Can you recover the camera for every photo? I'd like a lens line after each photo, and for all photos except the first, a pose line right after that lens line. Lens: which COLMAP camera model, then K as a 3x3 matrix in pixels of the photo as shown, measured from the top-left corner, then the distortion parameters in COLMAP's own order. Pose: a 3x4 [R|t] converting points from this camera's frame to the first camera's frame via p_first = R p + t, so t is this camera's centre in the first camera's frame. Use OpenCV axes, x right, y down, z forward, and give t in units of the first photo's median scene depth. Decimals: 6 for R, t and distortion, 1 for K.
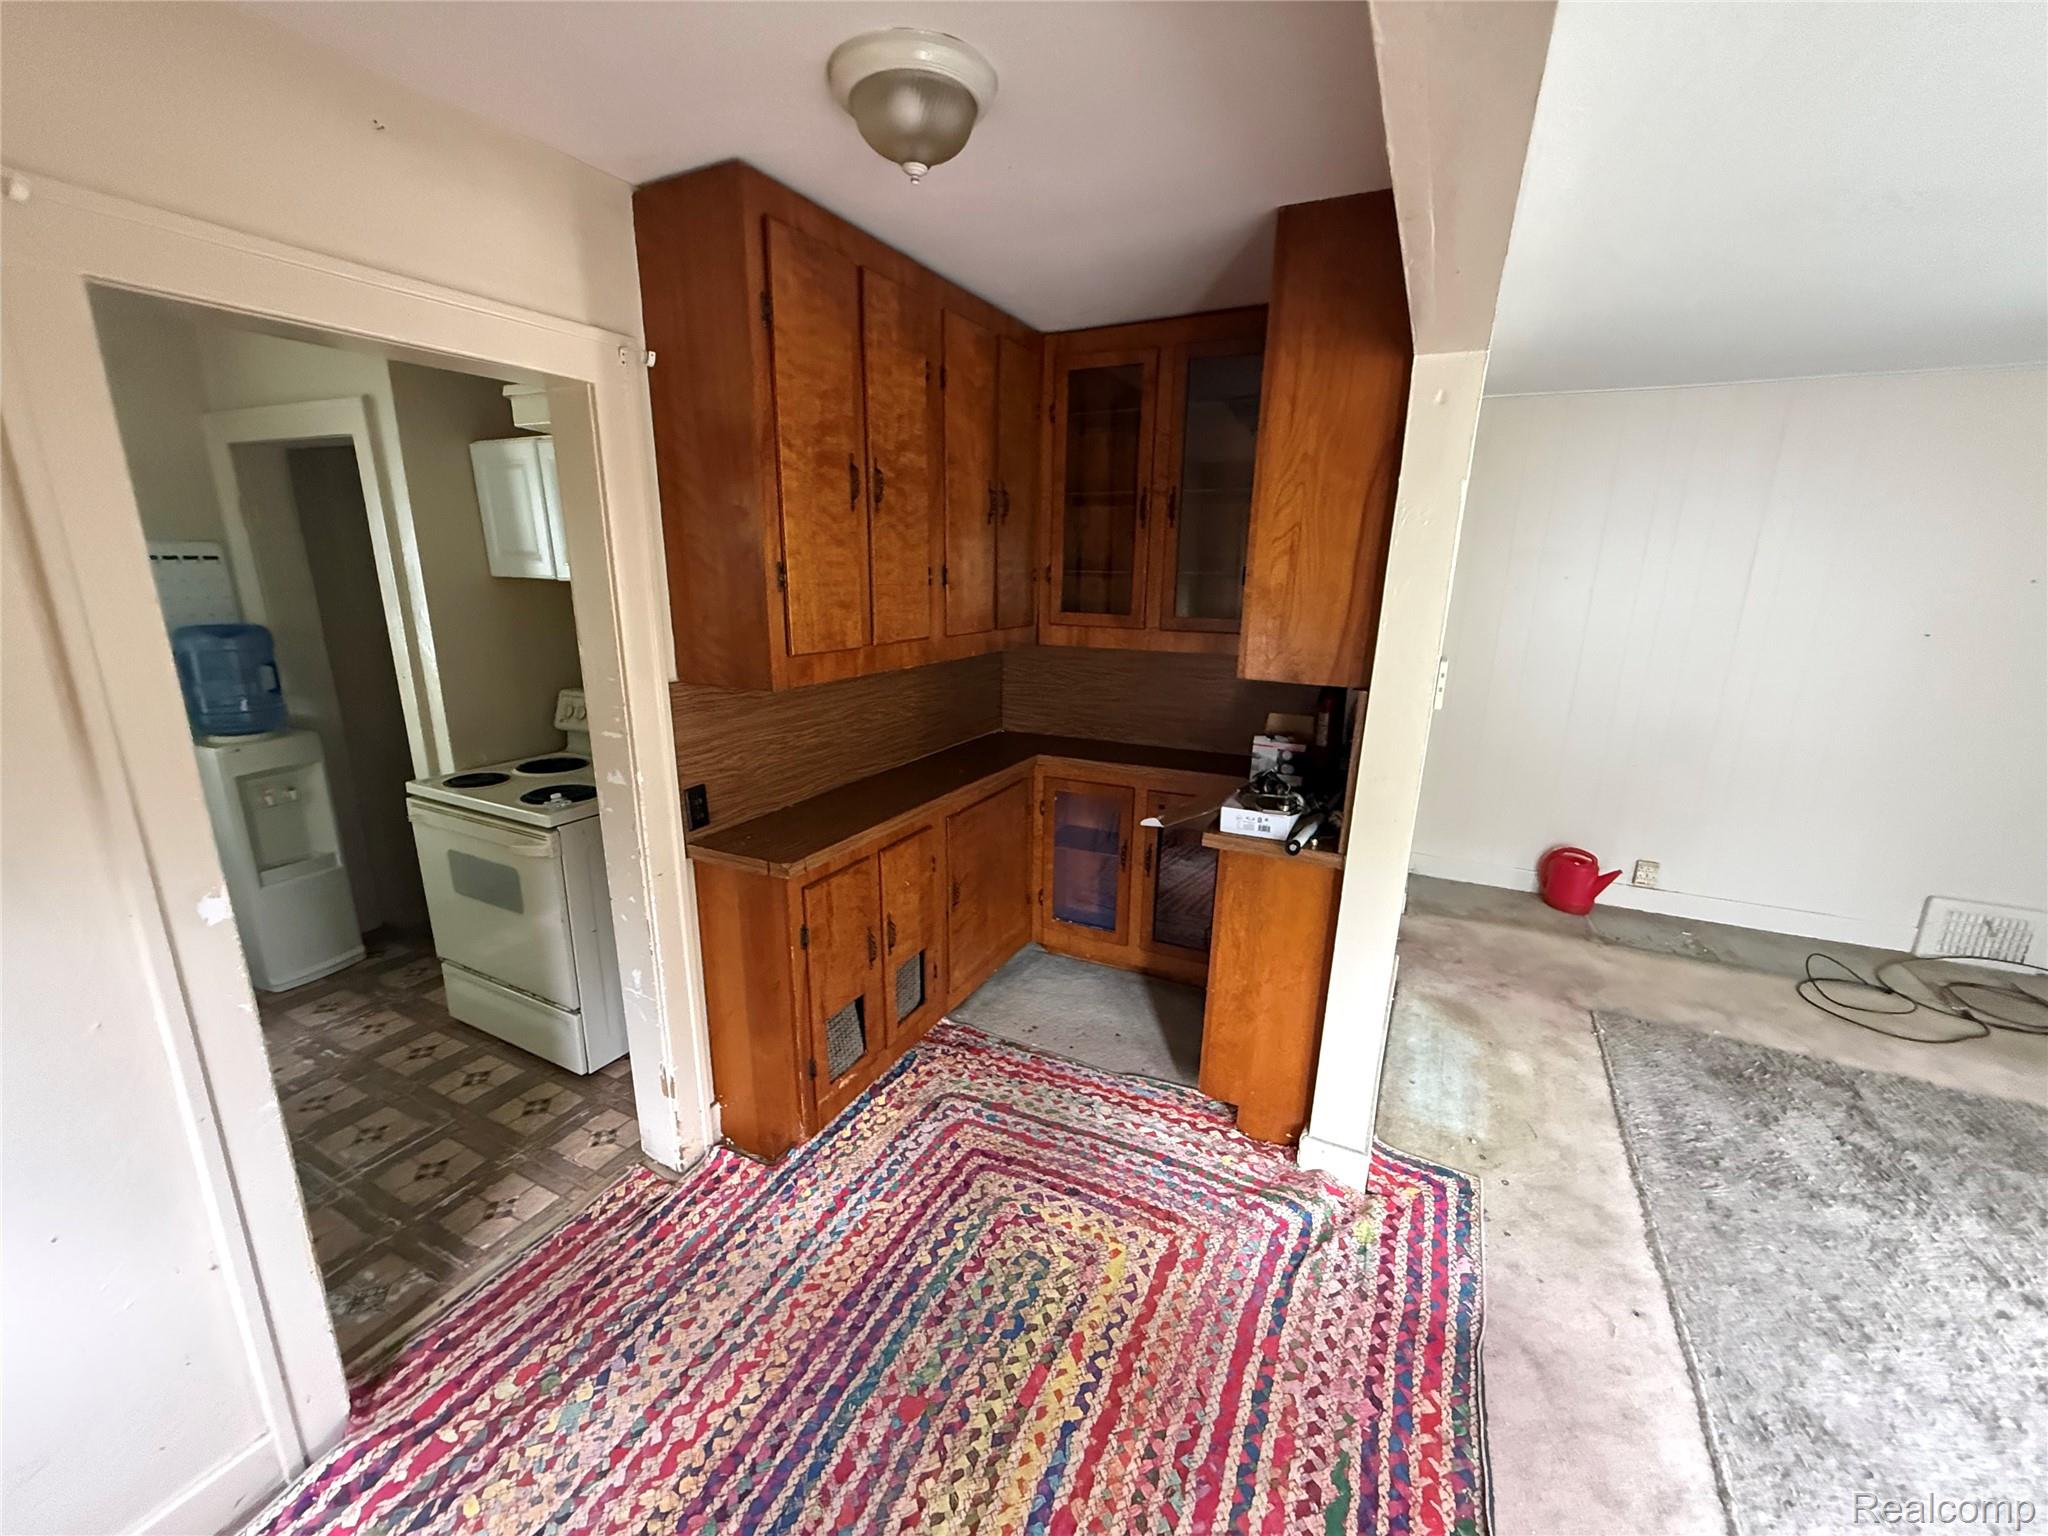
lens RADIAL K [[814.5, 0, 1021.1], [0, 814.5, 780.1], [0, 0, 1]] dist [0.001705, 0.000590]
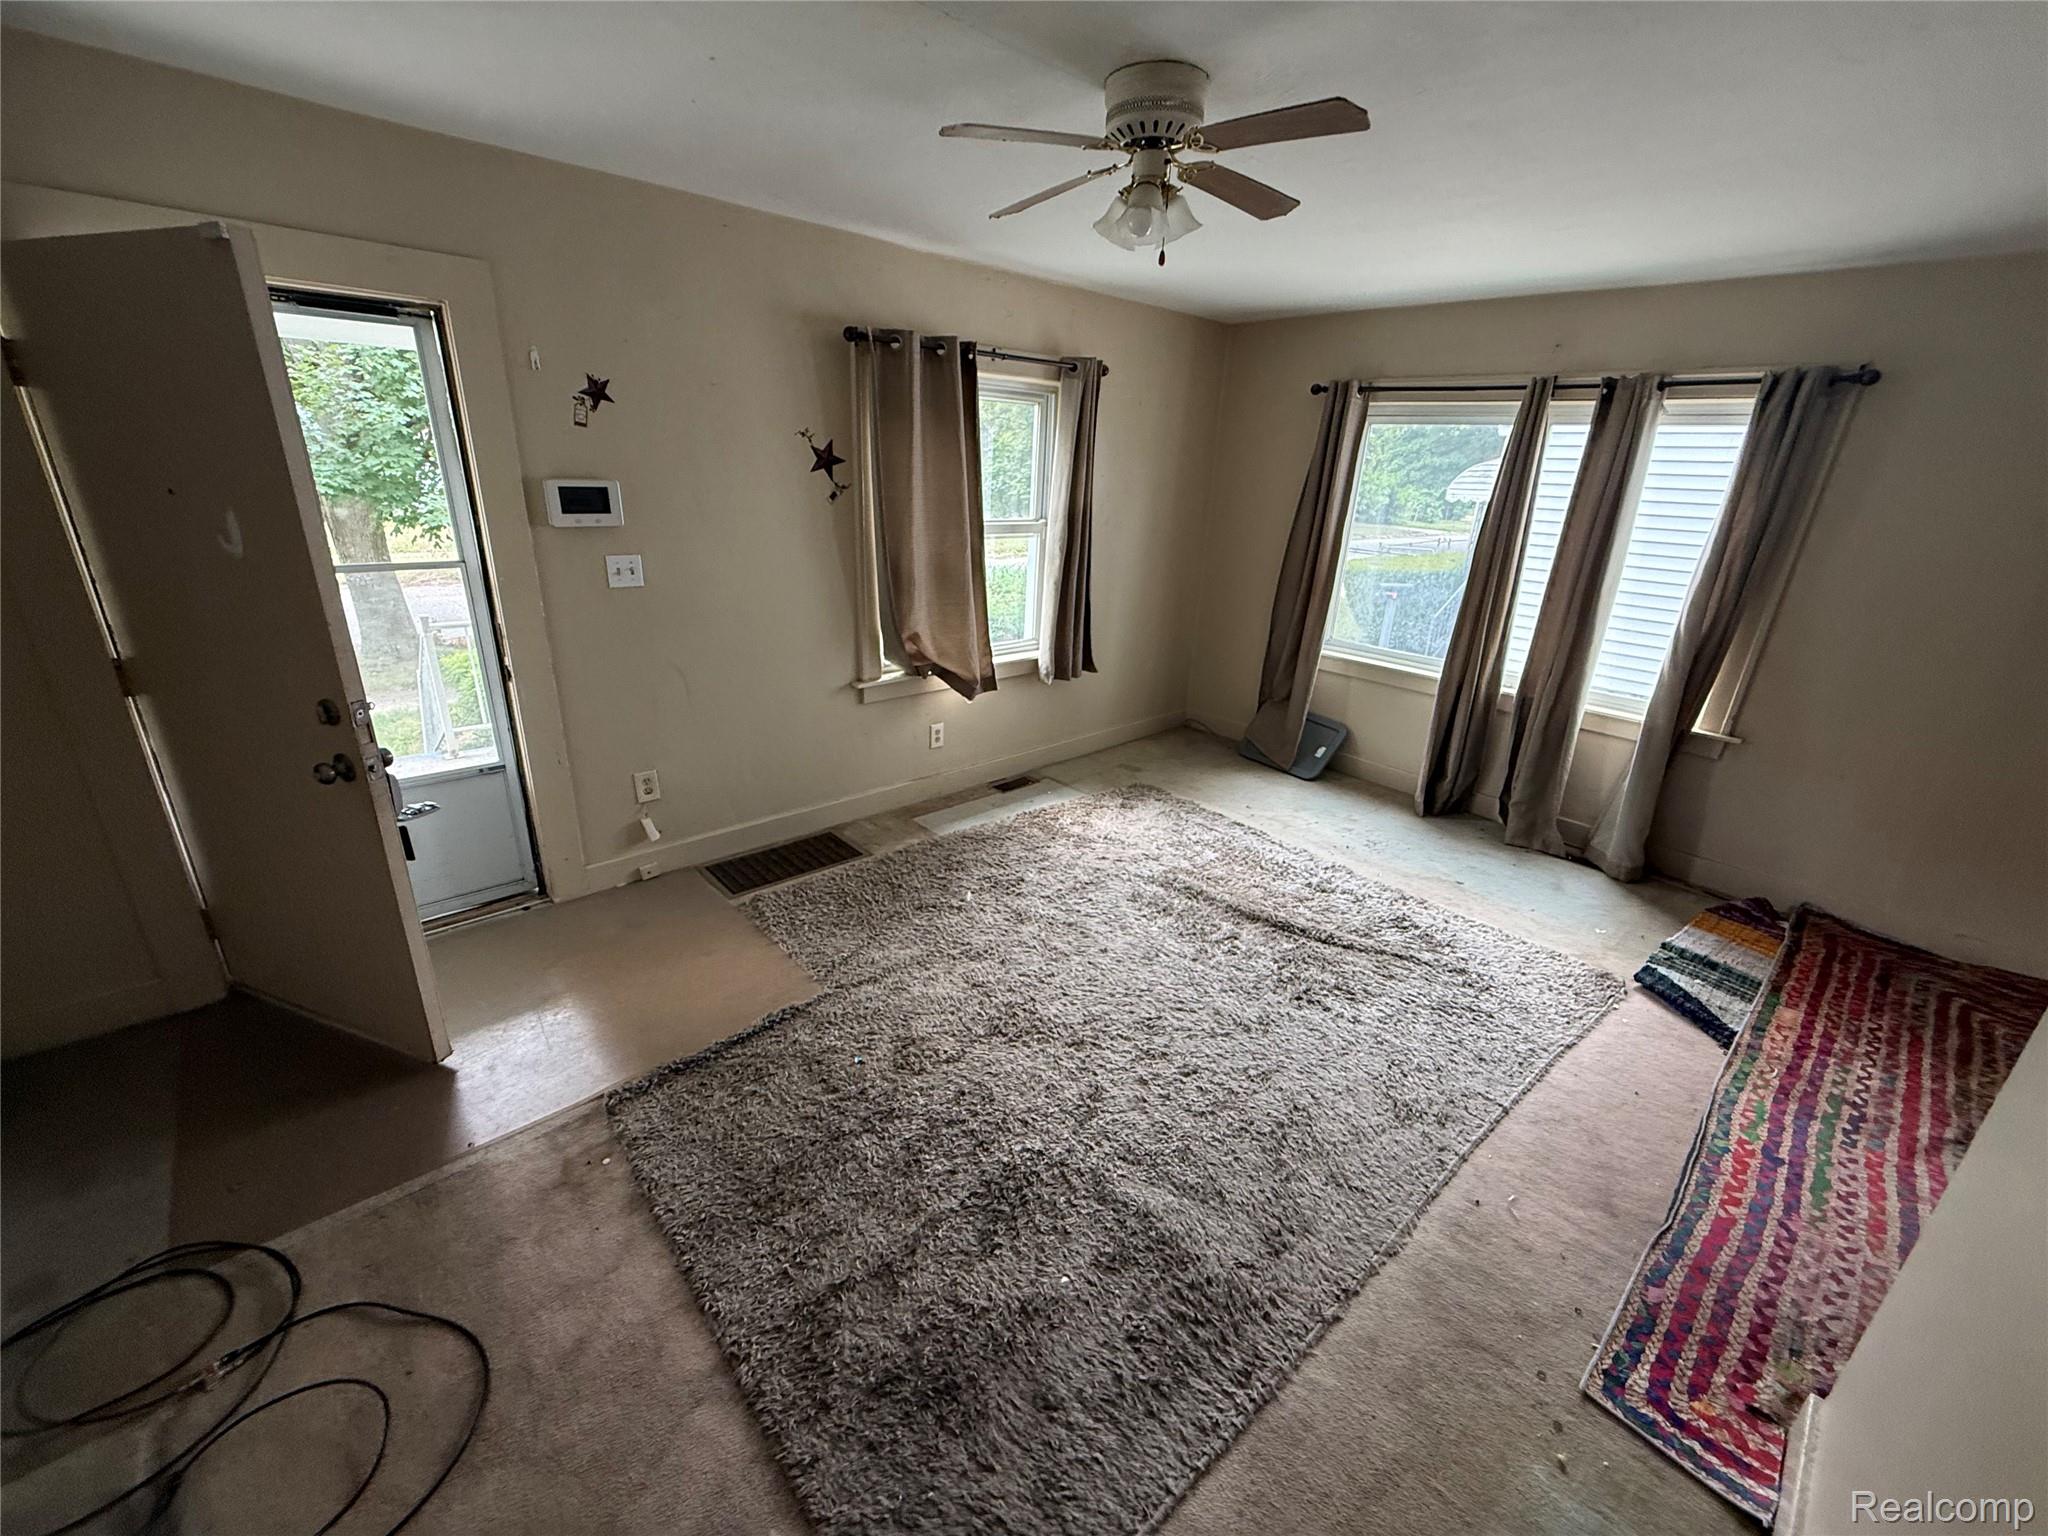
lens RADIAL K [[814.5, 0, 1020.8], [0, 814.5, 771.3], [0, 0, 1]] dist [0.001705, 0.000590]
pose [[-0.931798, -0.178144, 0.316256, 0.899736], [0.035624, 0.822193, 0.568093, -0.368901], [-0.361226, 0.540614, -0.759772, 1.443315]]
